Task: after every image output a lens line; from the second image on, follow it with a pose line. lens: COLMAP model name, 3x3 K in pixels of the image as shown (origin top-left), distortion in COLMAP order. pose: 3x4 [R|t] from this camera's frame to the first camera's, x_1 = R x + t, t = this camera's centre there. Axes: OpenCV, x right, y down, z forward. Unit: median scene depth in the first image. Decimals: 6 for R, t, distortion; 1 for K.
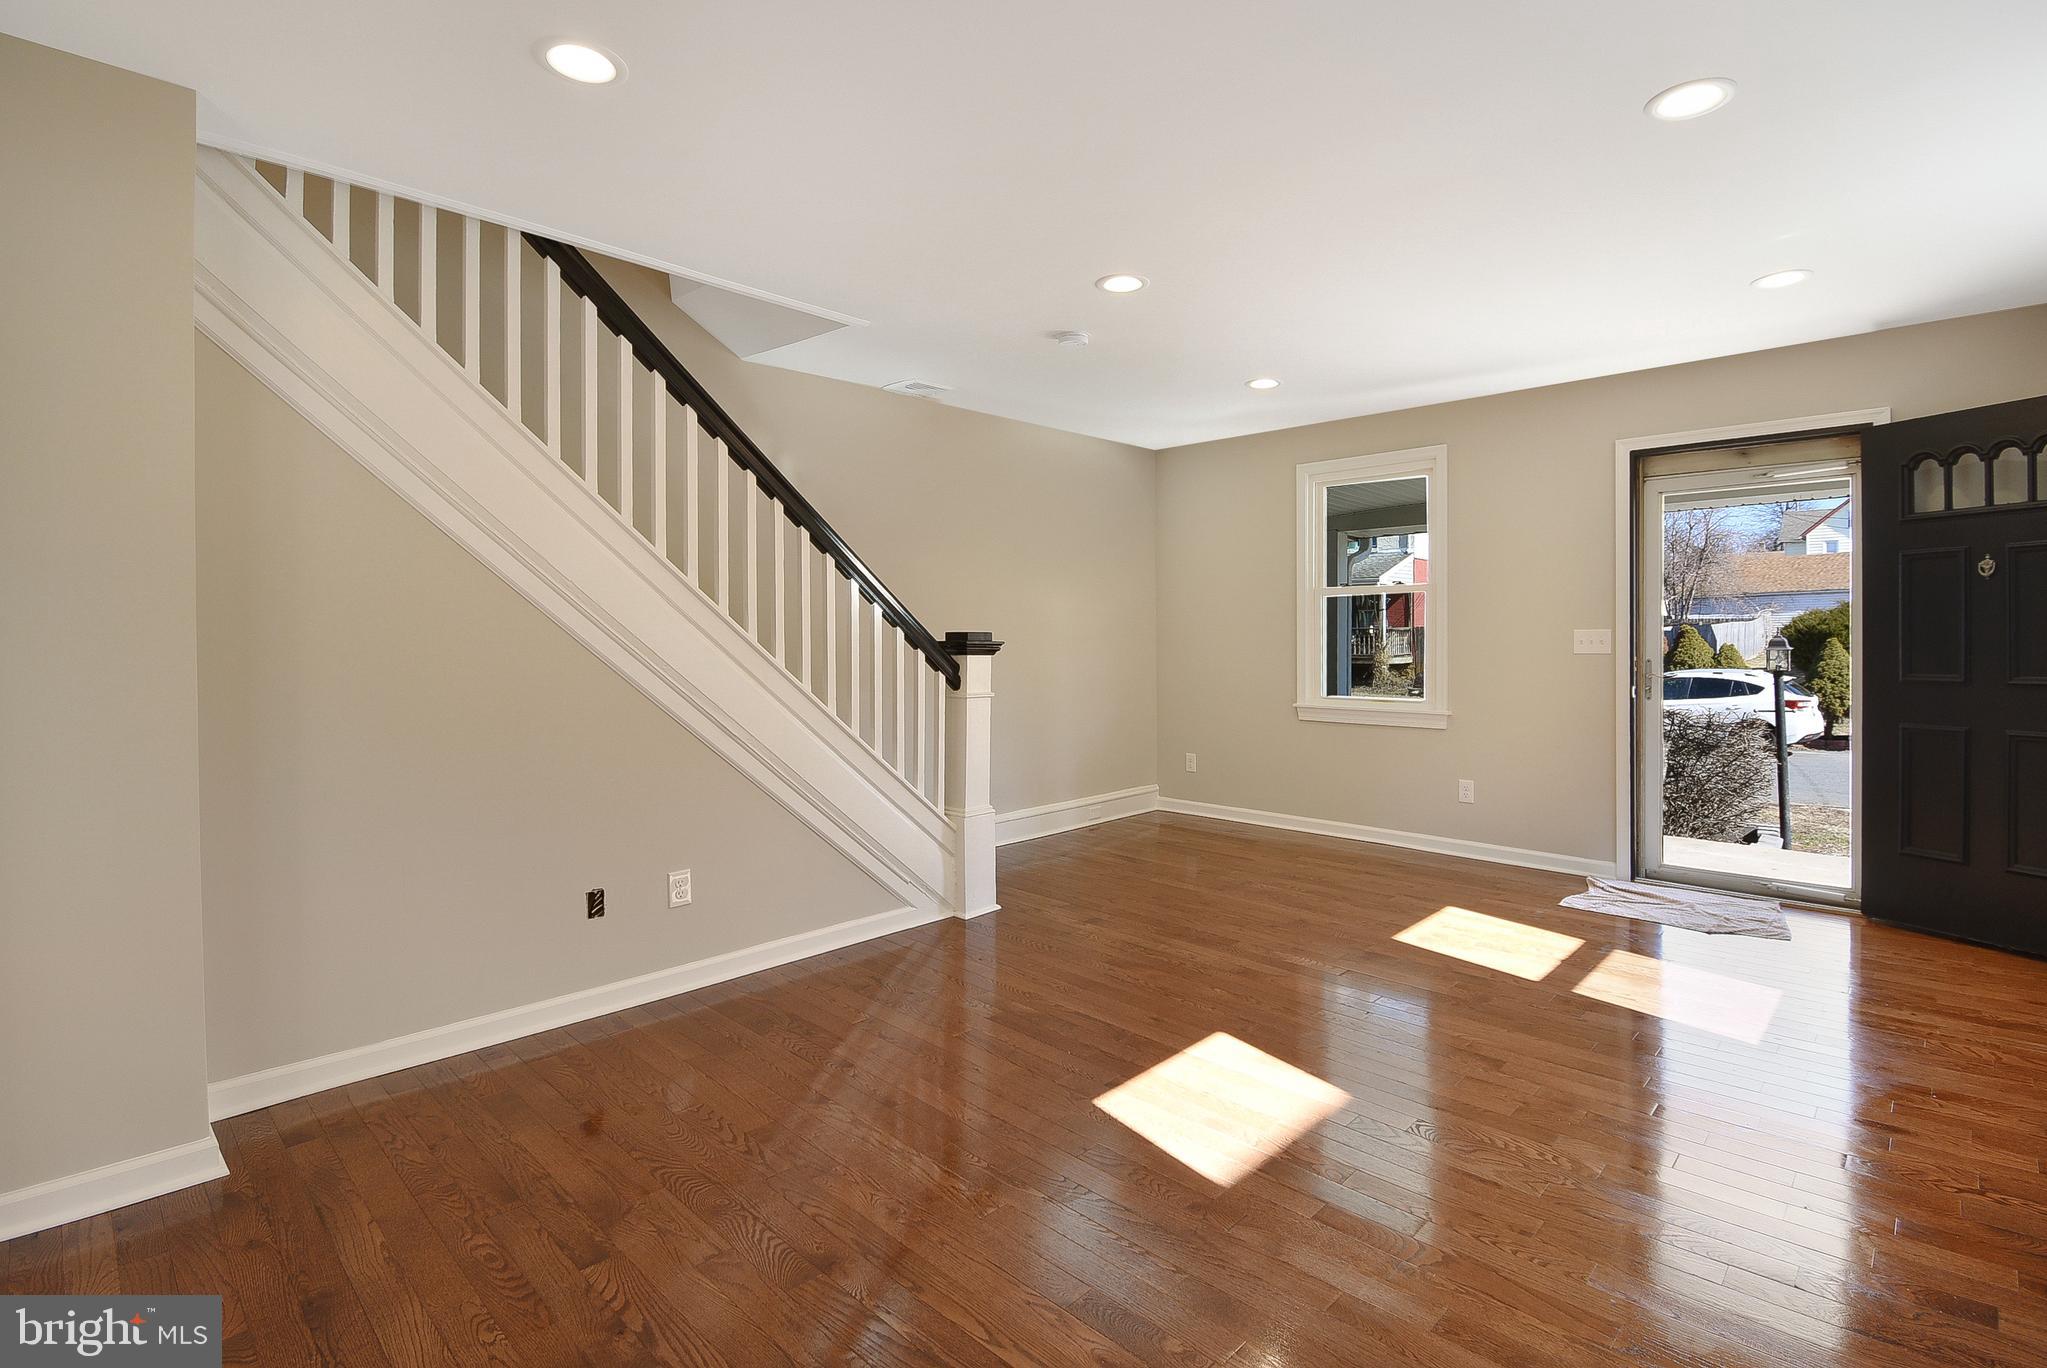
lens RADIAL K [[972.1, 0, 1042.1], [0, 972.1, 638.4], [0, 0, 1]] dist [0.005017, 0.000046]
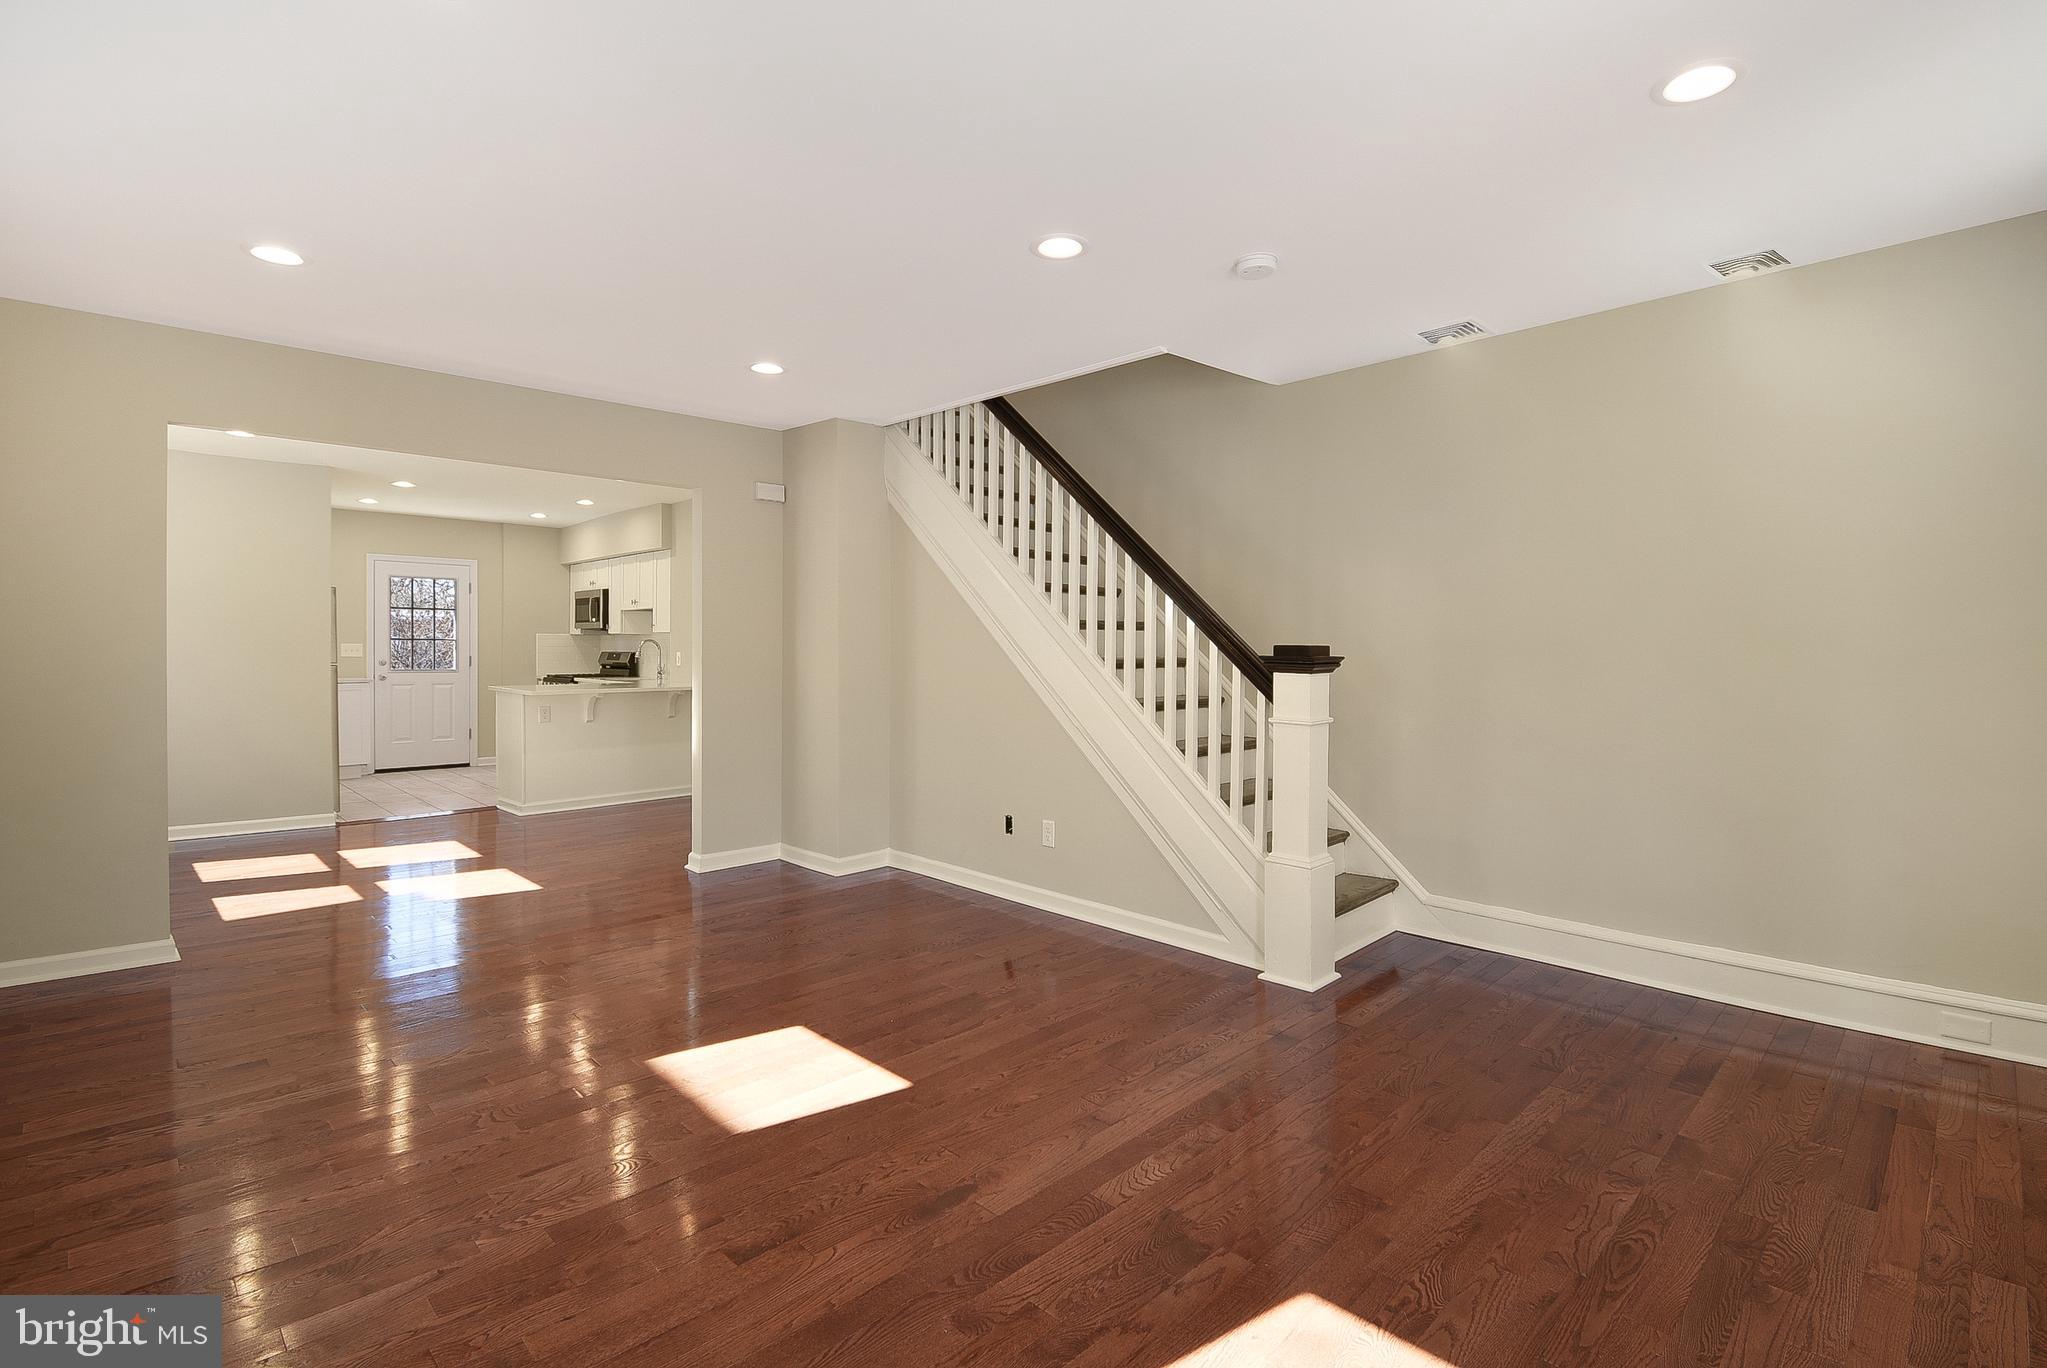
lens RADIAL K [[919.6, 0, 1016.2], [0, 919.6, 653.8], [0, 0, 1]] dist [-0.007853, -0.000290]
pose [[-0.021181, 0.007203, -0.999750, 0.872413], [-0.009974, 0.999923, 0.007415, -0.002975], [0.999726, 0.010129, -0.021108, 0.942084]]
